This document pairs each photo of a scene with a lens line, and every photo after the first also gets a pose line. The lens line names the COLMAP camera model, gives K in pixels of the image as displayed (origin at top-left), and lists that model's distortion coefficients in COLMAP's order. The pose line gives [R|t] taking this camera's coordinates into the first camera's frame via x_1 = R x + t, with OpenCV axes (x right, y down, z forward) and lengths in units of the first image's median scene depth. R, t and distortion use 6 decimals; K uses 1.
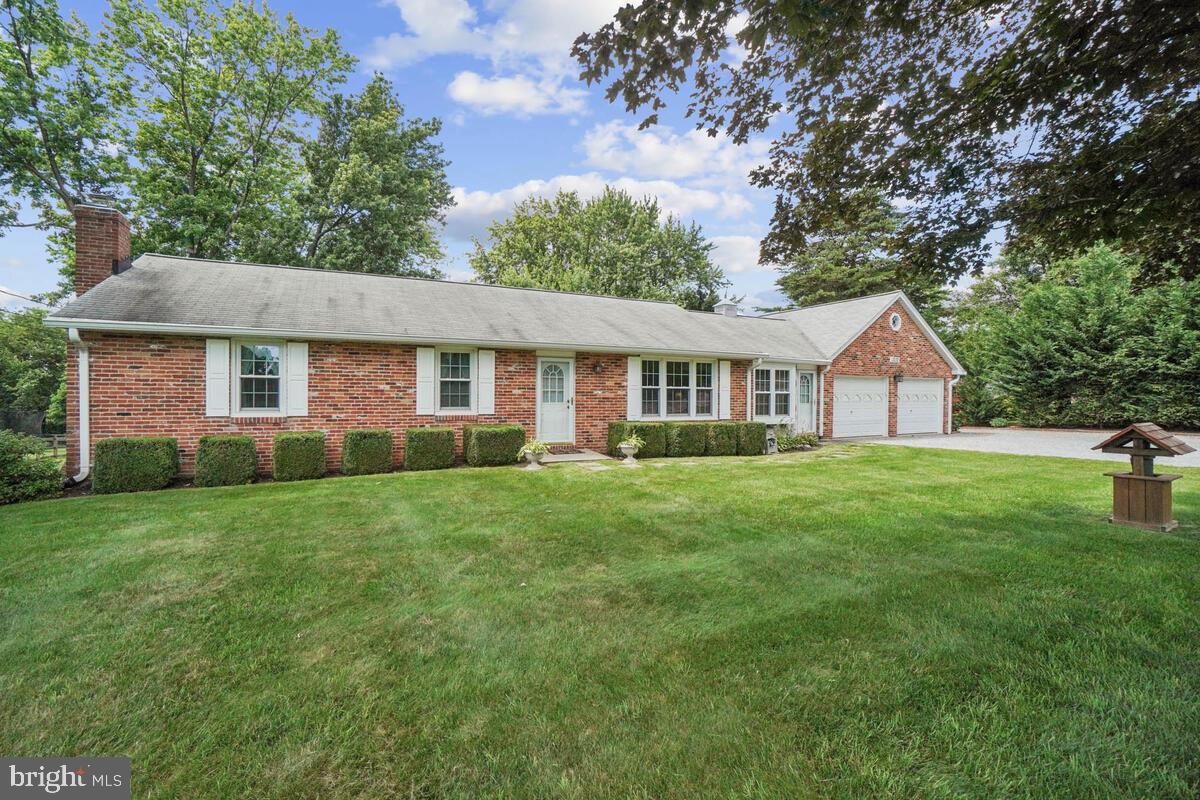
lens RADIAL K [[535.3, 0, 593.3], [0, 535.3, 398.4], [0, 0, 1]] dist [-0.034367, 0.003791]
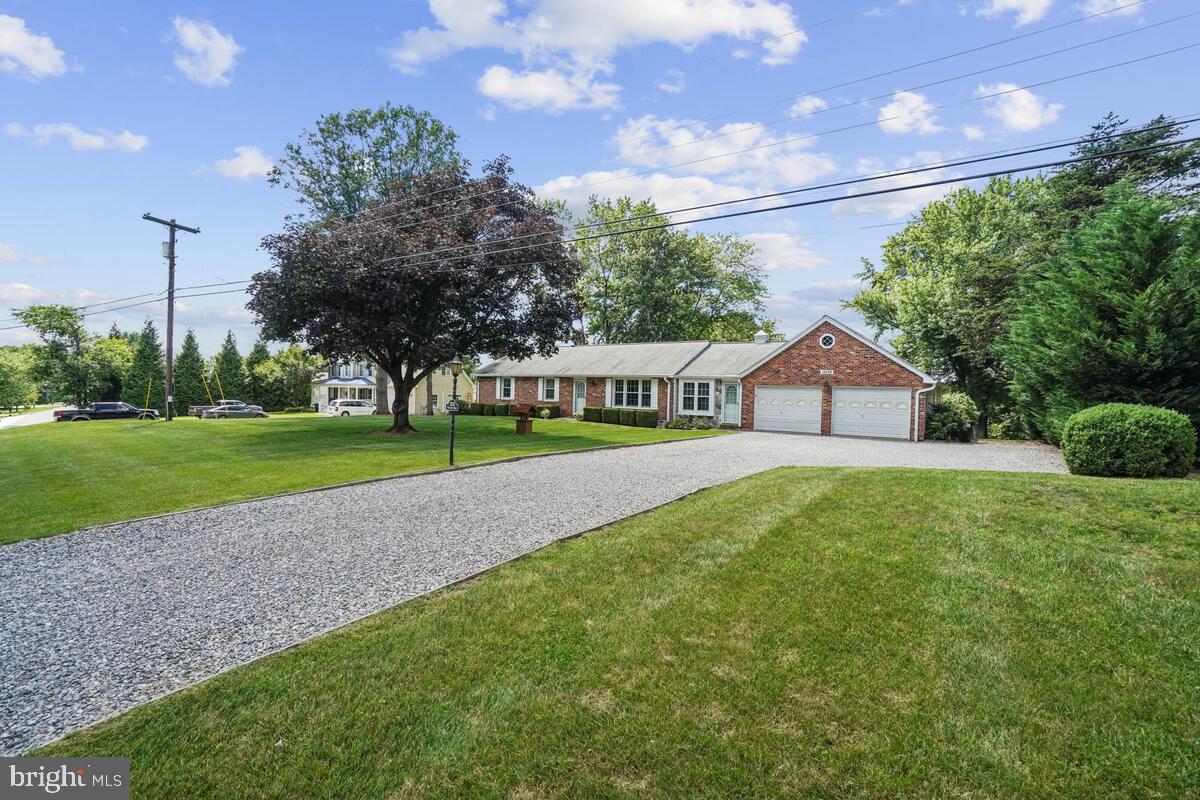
lens RADIAL K [[535.3, 0, 588.6], [0, 535.3, 399.3], [0, 0, 1]] dist [-0.034367, 0.003791]
pose [[0.443242, 0.005824, -0.896383, 1.906150], [-0.043691, 0.998931, -0.015114, 0.043043], [0.895336, 0.045863, 0.443023, -0.045036]]
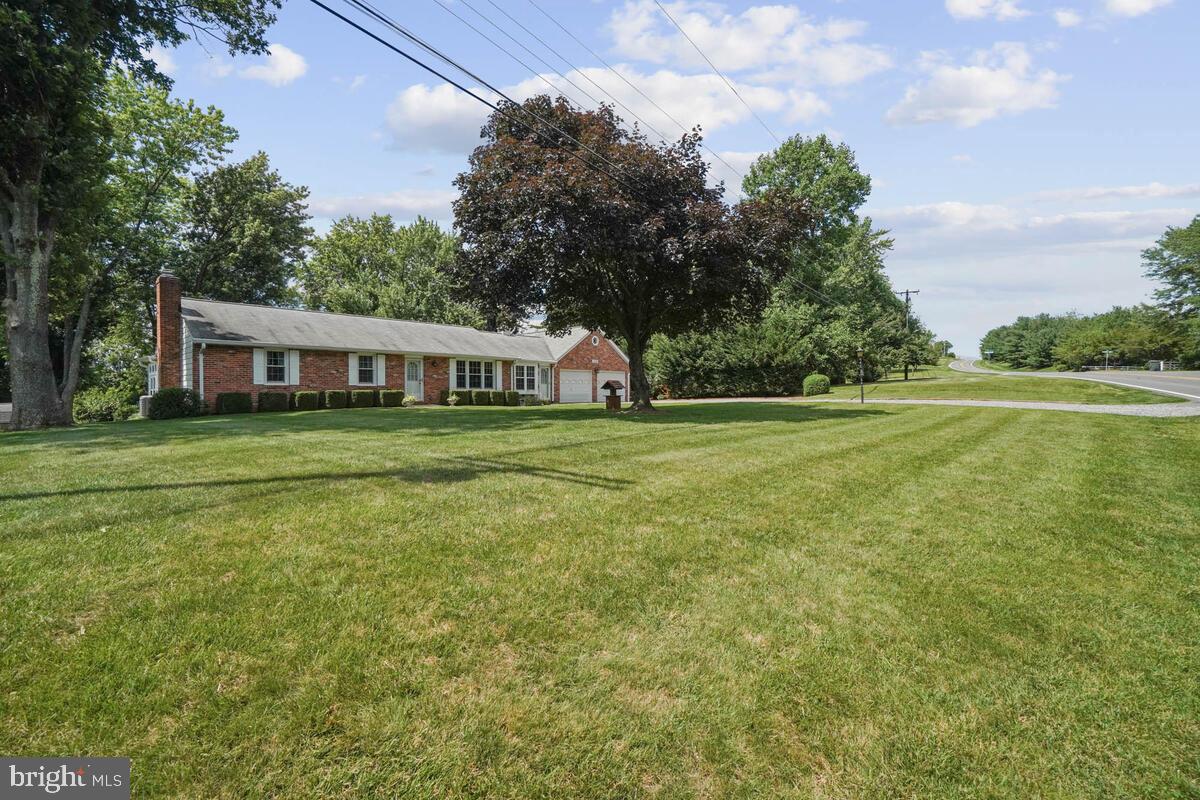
lens RADIAL K [[535.3, 0, 592.1], [0, 535.3, 398.2], [0, 0, 1]] dist [-0.034367, 0.003791]
pose [[0.936607, -0.014167, 0.350094, -0.130556], [0.015207, 0.999884, -0.000222, 0.075202], [-0.350050, 0.005532, 0.936715, -1.008084]]
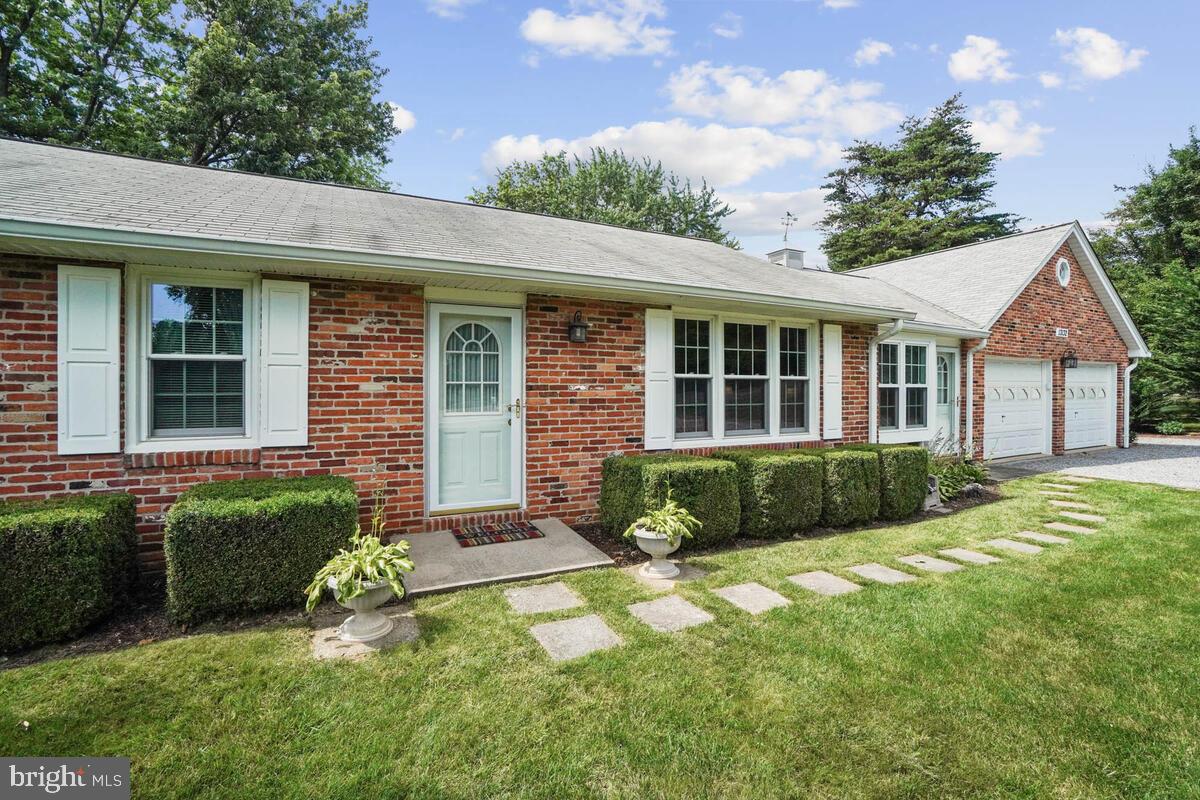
lens RADIAL K [[535.3, 0, 591.7], [0, 535.3, 393.4], [0, 0, 1]] dist [-0.034367, 0.003791]
pose [[0.999993, -0.003557, 0.000970, 0.017053], [0.003553, 0.999985, 0.004065, -0.007579], [-0.000984, -0.004061, 0.999991, 0.513617]]
